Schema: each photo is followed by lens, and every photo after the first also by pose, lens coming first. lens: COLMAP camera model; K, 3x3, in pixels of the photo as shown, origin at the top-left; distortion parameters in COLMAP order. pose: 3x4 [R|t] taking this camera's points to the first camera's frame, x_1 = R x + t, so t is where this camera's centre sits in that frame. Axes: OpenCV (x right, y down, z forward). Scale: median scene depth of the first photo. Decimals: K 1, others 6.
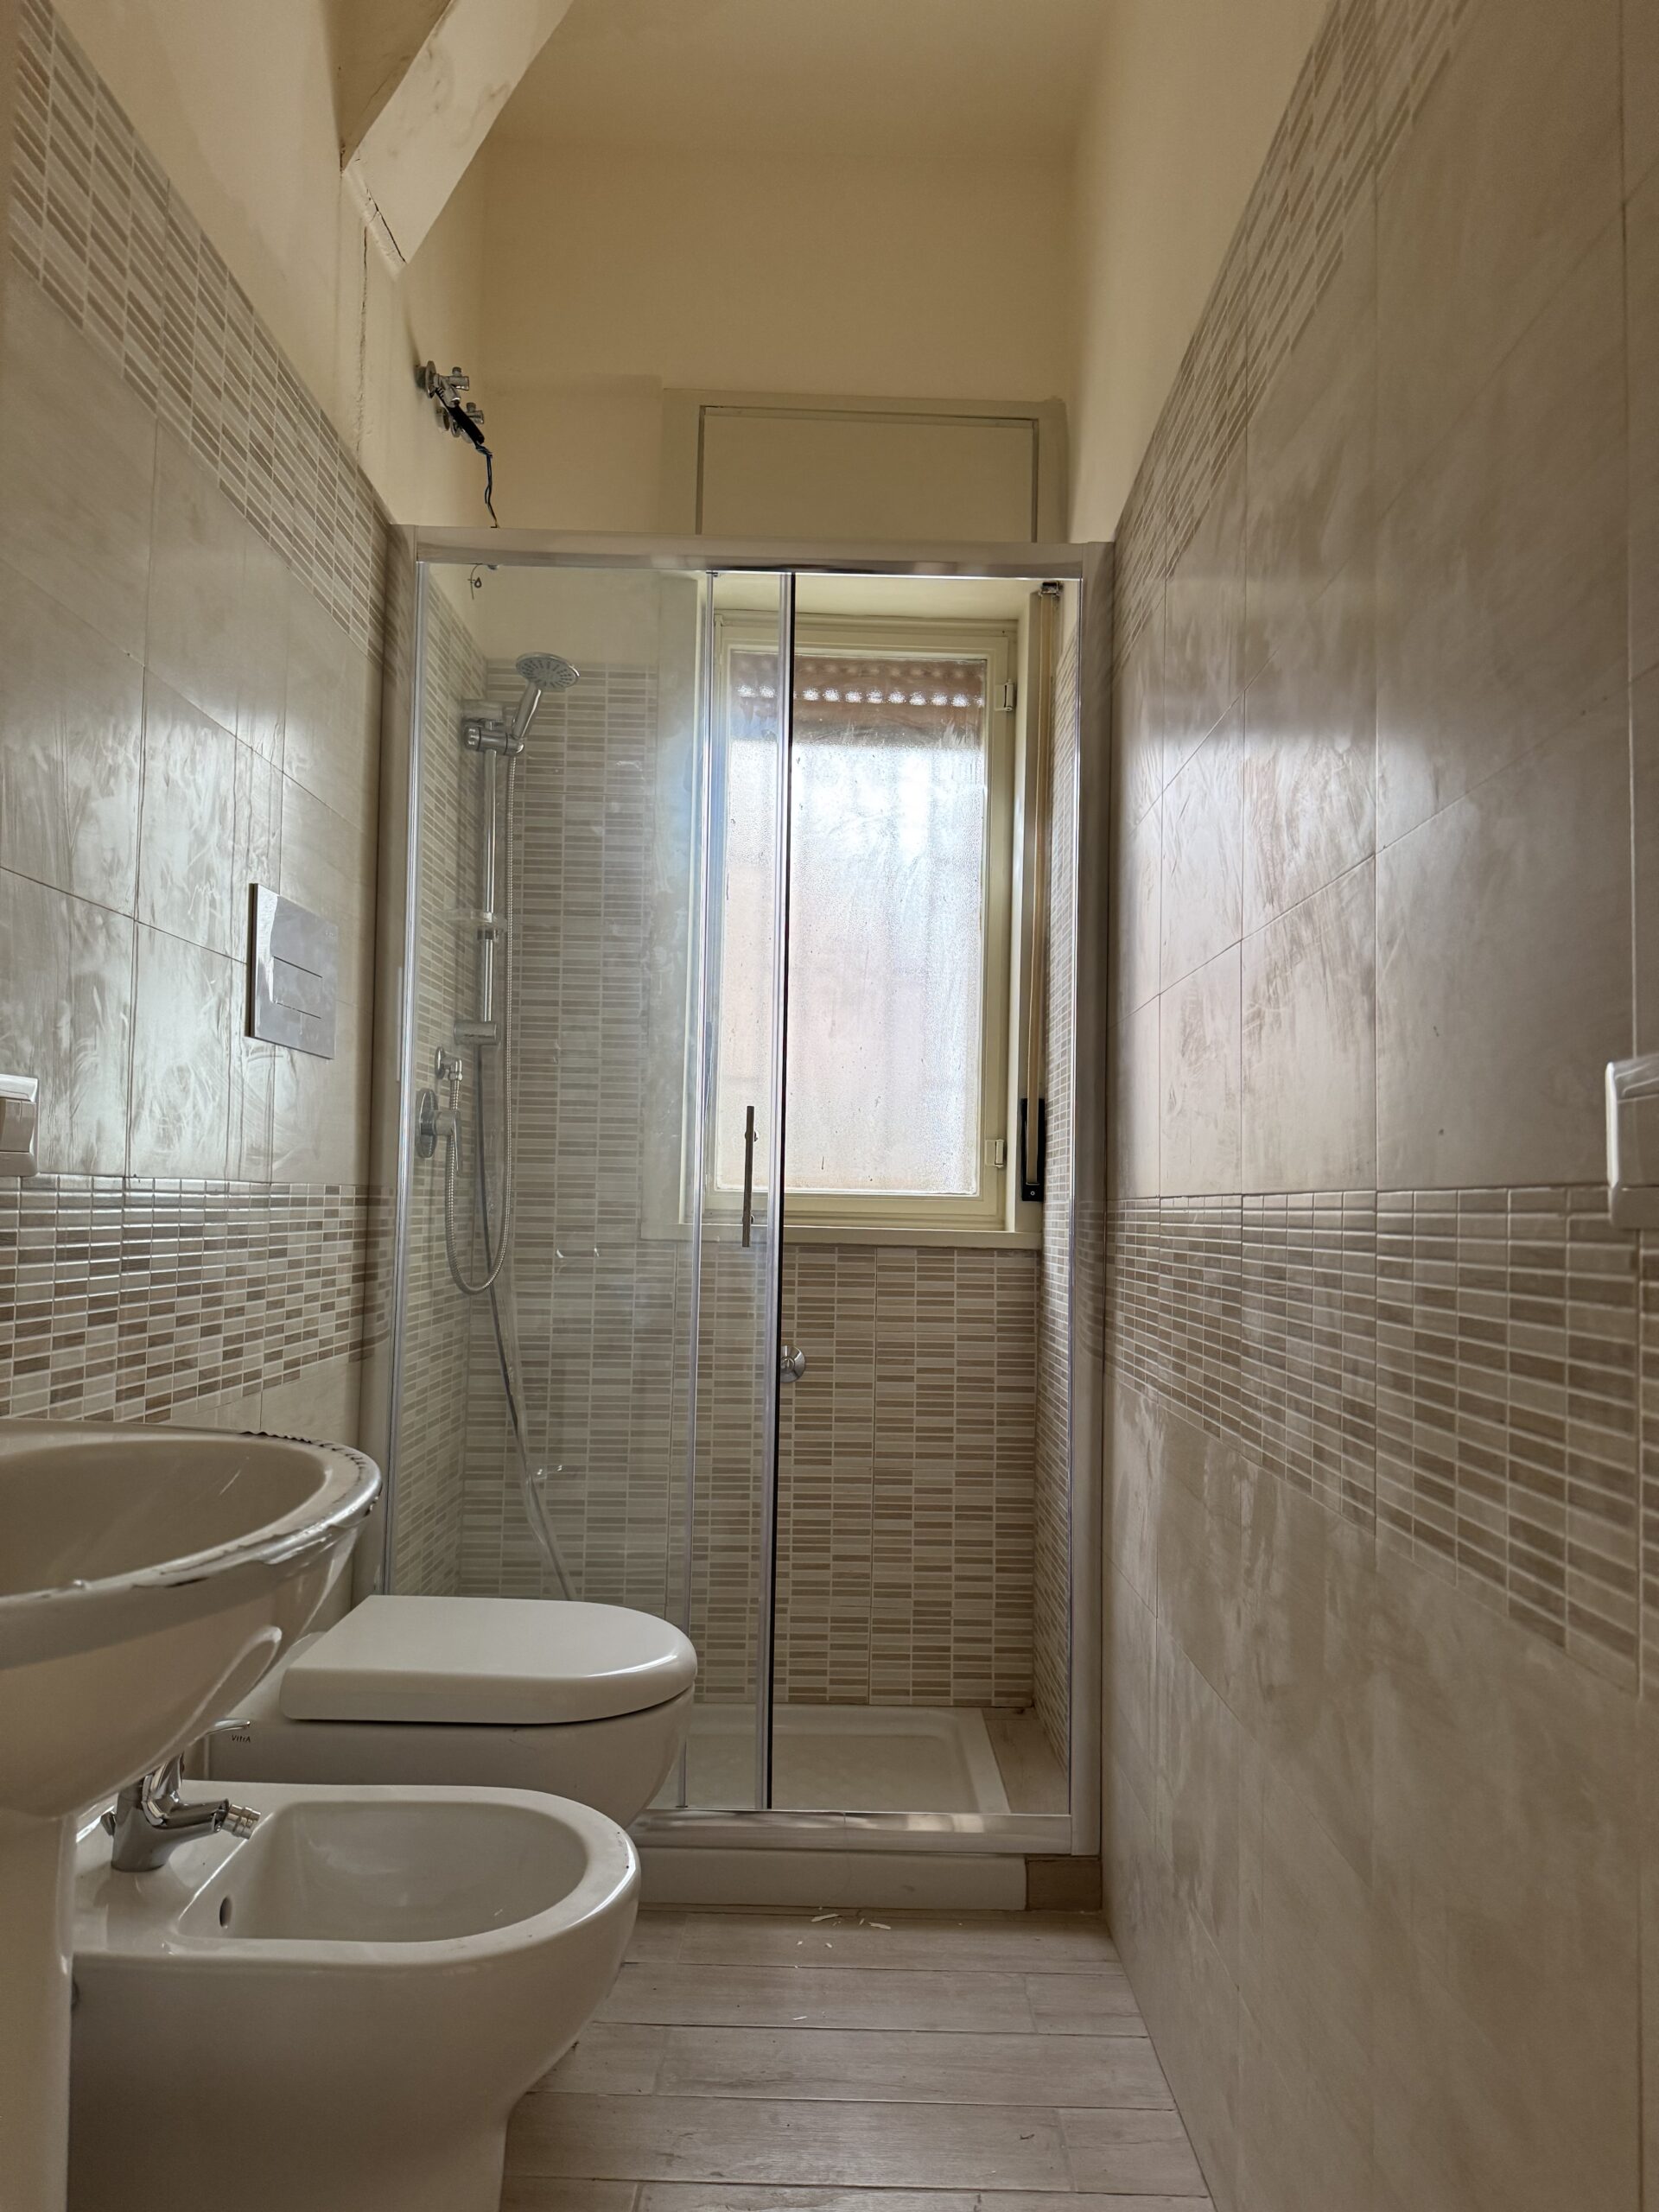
lens RADIAL K [[1547.4, 0, 784.2], [0, 1547.4, 1114.2], [0, 0, 1]] dist [0.059241, -0.060784]
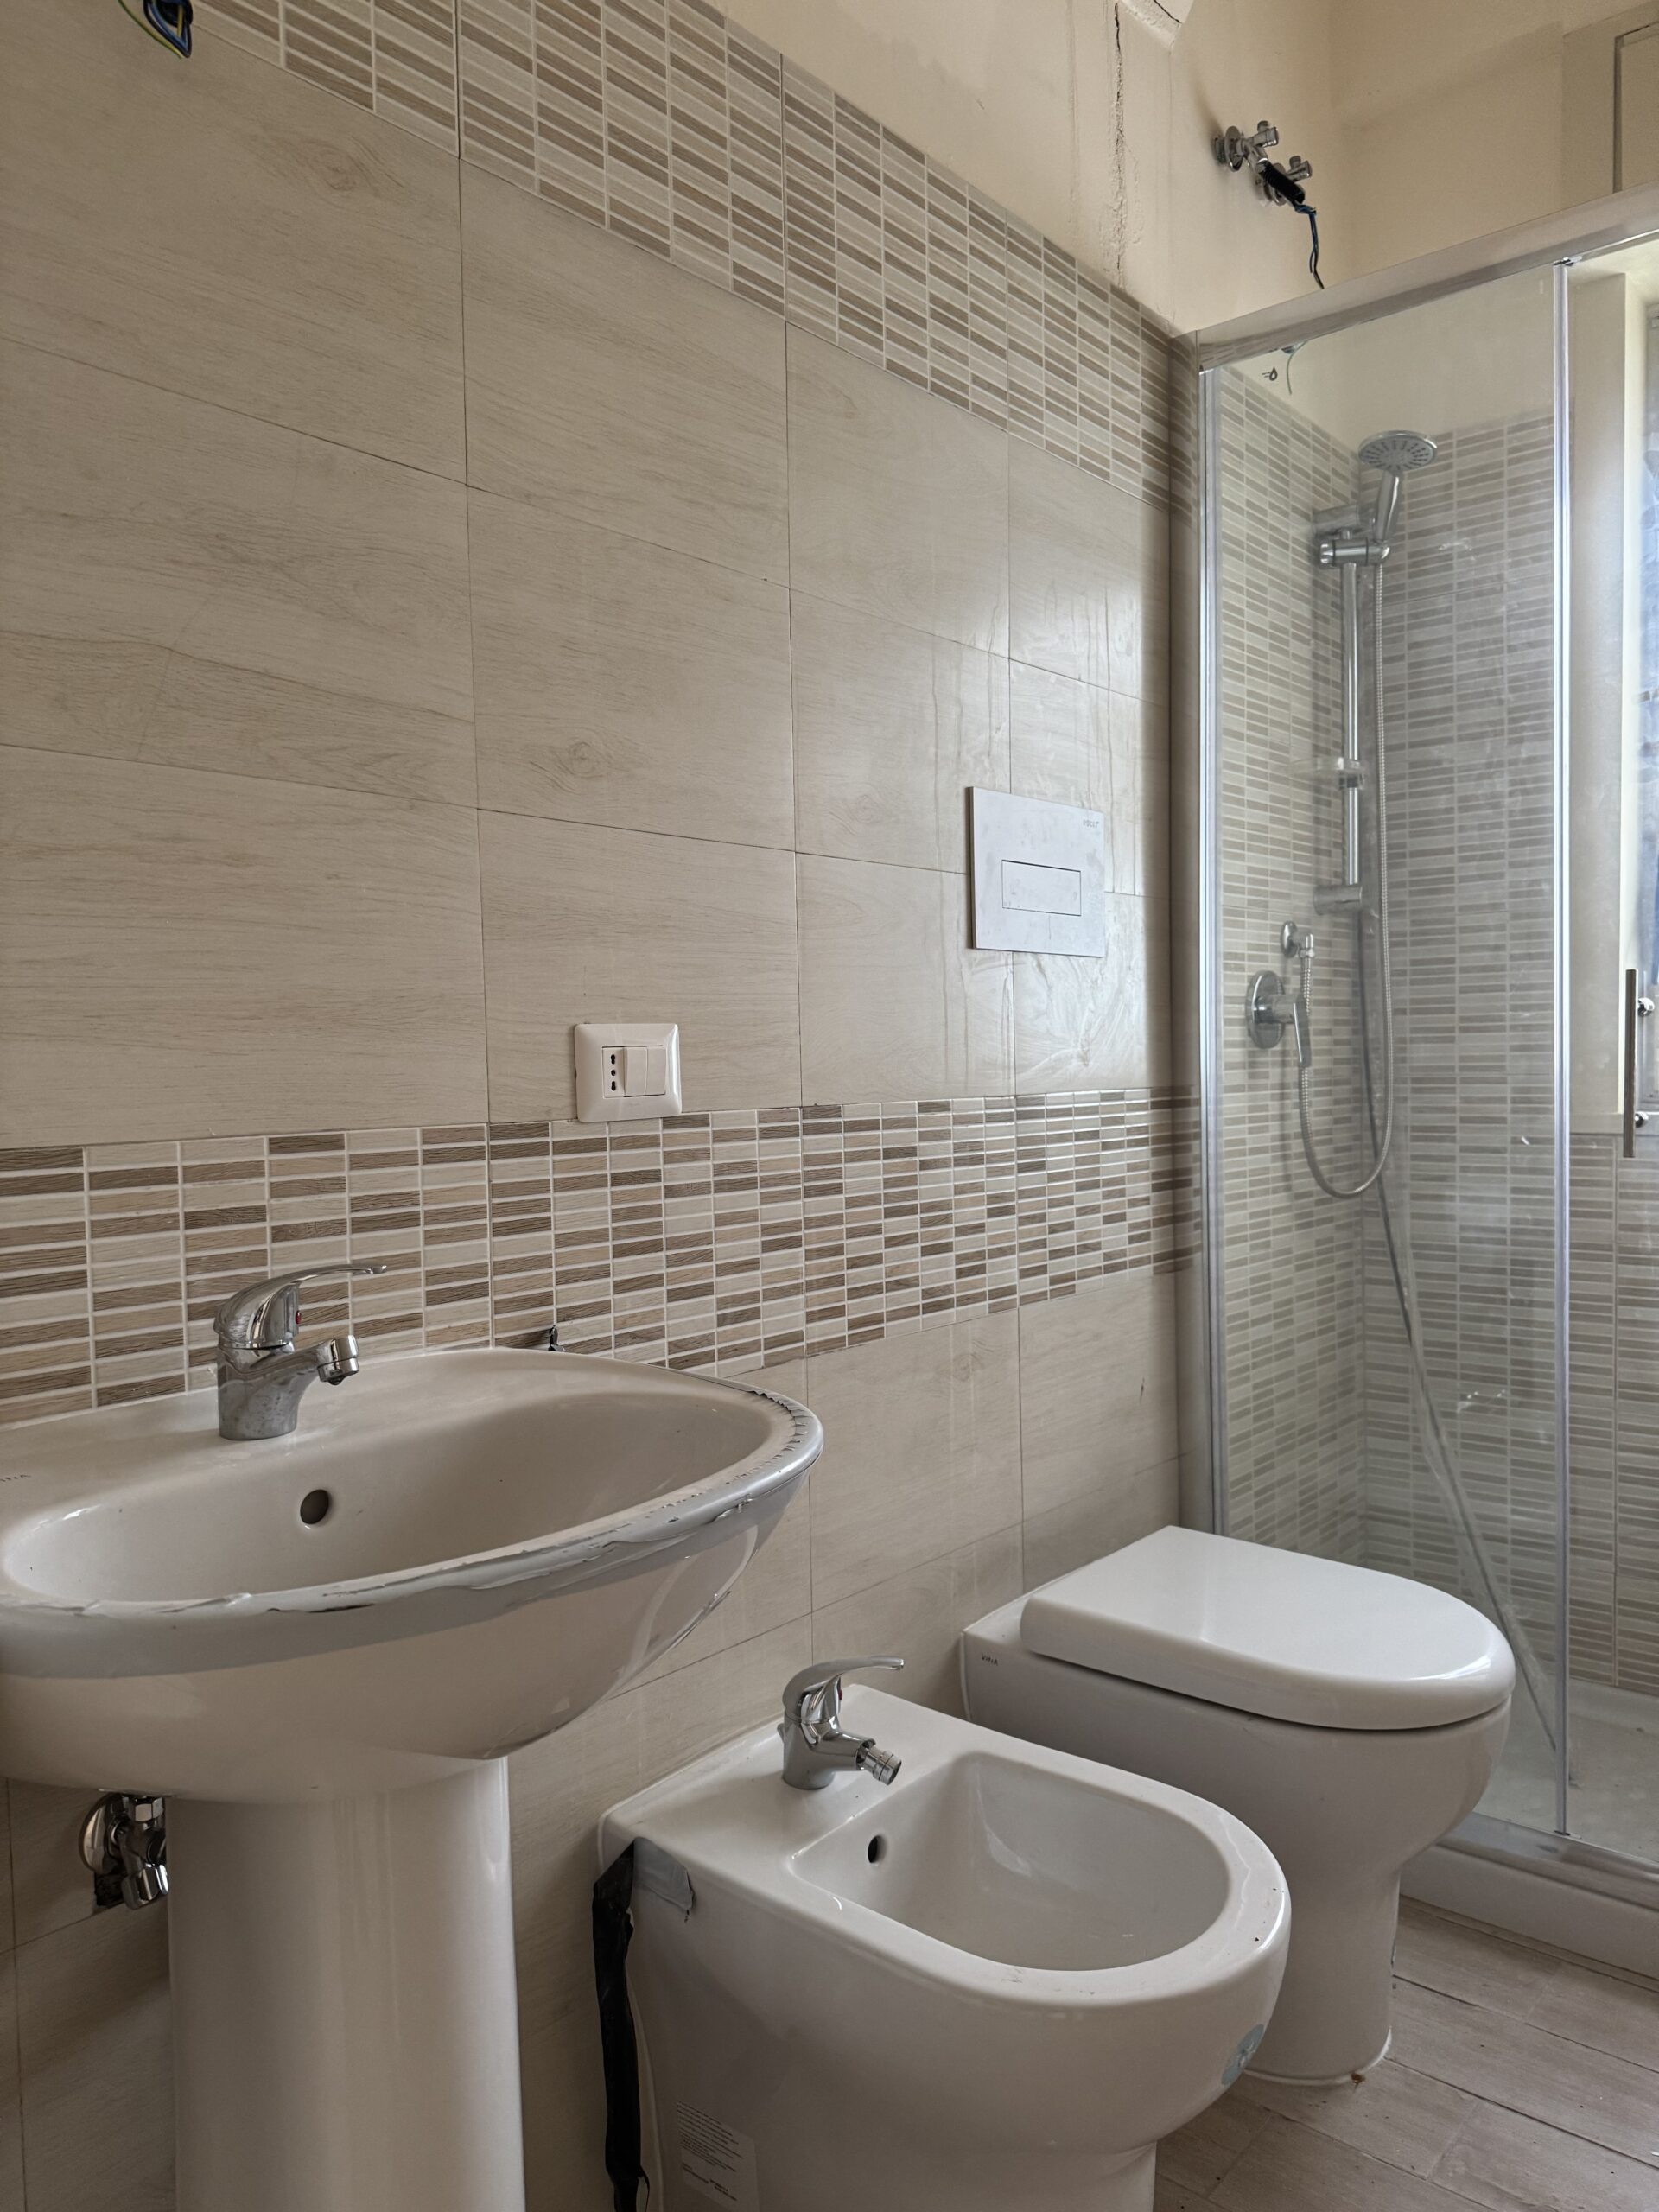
lens RADIAL K [[1547.4, 0, 784.2], [0, 1547.4, 1114.2], [0, 0, 1]] dist [0.059241, -0.060784]
pose [[0.778713, -0.014856, -0.627204, 0.134626], [0.069925, 0.995546, 0.063236, -0.012095], [0.623471, -0.093100, 0.776283, 0.141146]]
